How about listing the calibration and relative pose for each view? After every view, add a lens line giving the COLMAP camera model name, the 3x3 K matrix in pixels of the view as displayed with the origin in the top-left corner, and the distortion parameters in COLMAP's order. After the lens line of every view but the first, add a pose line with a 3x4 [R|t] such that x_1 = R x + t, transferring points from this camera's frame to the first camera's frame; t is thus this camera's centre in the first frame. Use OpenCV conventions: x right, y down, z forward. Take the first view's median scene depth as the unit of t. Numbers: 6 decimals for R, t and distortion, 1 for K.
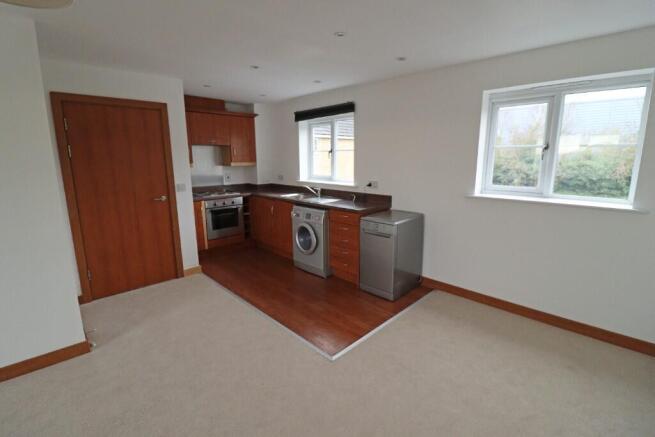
lens RADIAL K [[302.6, 0, 330.0], [0, 302.6, 216.6], [0, 0, 1]] dist [-0.014937, -0.001417]
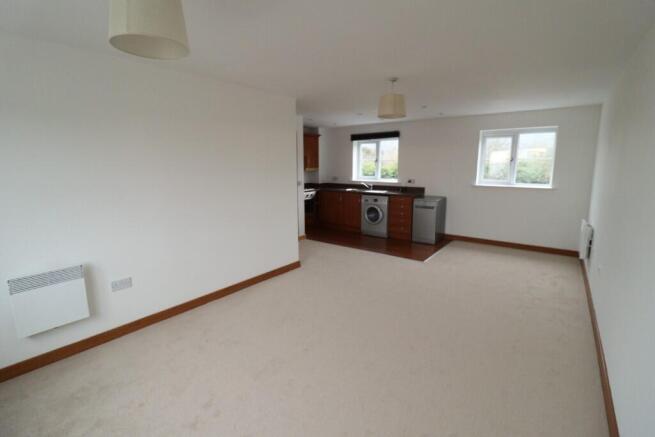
lens RADIAL K [[302.6, 0, 327.6], [0, 302.6, 216.6], [0, 0, 1]] dist [-0.014937, -0.001417]
pose [[0.990559, -0.023065, 0.135130, -0.543687], [0.026270, 0.999413, -0.021981, 0.112819], [-0.134544, 0.025324, 0.990584, -0.570936]]
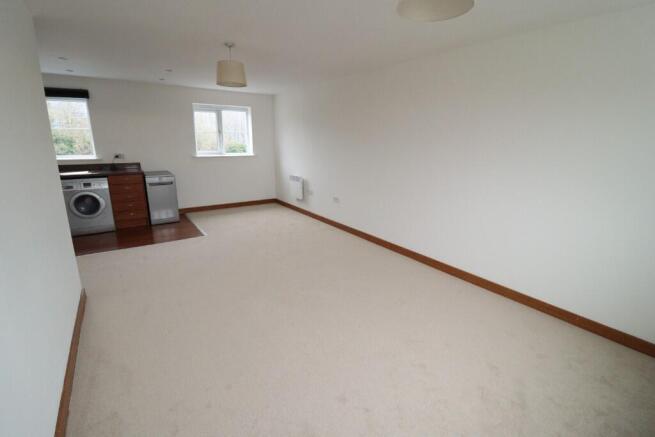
lens RADIAL K [[302.6, 0, 330.9], [0, 302.6, 217.3], [0, 0, 1]] dist [-0.014937, -0.001417]
pose [[0.168941, -0.239869, 0.955993, -1.055603], [0.177375, 0.961498, 0.209905, 0.042841], [-0.969535, 0.134108, 0.204983, -0.153768]]
